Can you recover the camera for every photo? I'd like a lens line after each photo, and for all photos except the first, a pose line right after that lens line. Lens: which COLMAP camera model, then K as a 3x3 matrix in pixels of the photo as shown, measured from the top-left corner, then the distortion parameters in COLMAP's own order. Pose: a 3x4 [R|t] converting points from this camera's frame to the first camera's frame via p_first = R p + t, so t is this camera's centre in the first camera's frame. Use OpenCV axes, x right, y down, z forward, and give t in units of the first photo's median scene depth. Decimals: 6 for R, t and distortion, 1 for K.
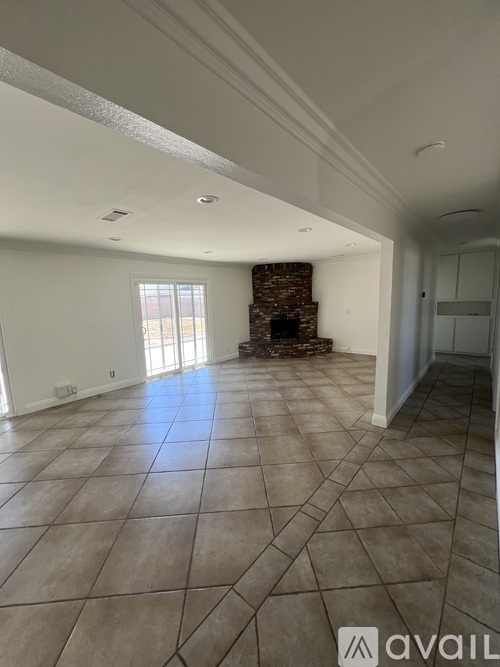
lens RADIAL K [[267.0, 0, 254.8], [0, 267.0, 333.6], [0, 0, 1]] dist [-0.008629, 0.000276]
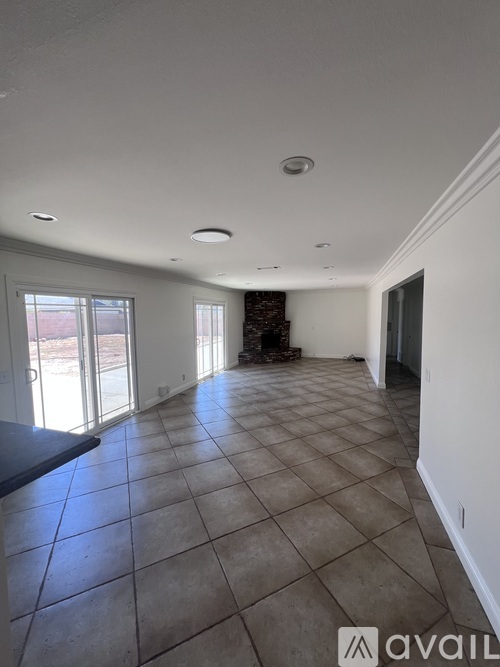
lens RADIAL K [[267.0, 0, 248.8], [0, 267.0, 337.3], [0, 0, 1]] dist [-0.008629, 0.000276]
pose [[0.927654, -0.007736, 0.373360, -0.501055], [0.028318, 0.998364, -0.049672, 0.027272], [-0.372365, 0.056651, 0.926356, -0.181774]]
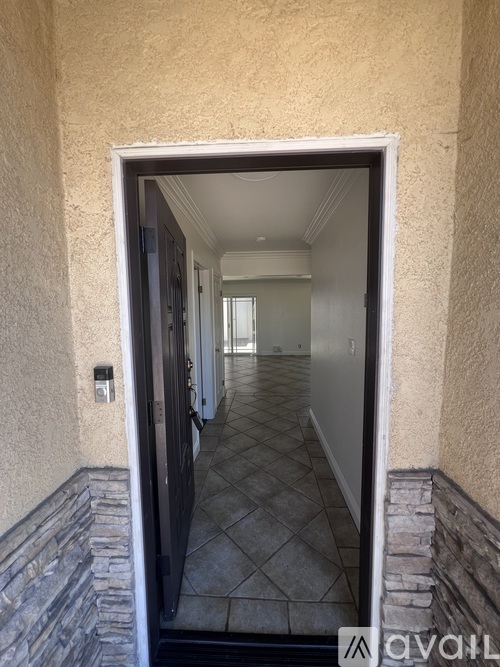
lens RADIAL K [[270.6, 0, 251.0], [0, 270.6, 332.8], [0, 0, 1]] dist [-0.000865, -0.000138]
pose [[0.614383, 0.095039, -0.783263, 0.498149], [-0.114207, 0.992976, 0.030902, 0.028438], [0.780699, 0.070469, 0.620922, -0.298454]]
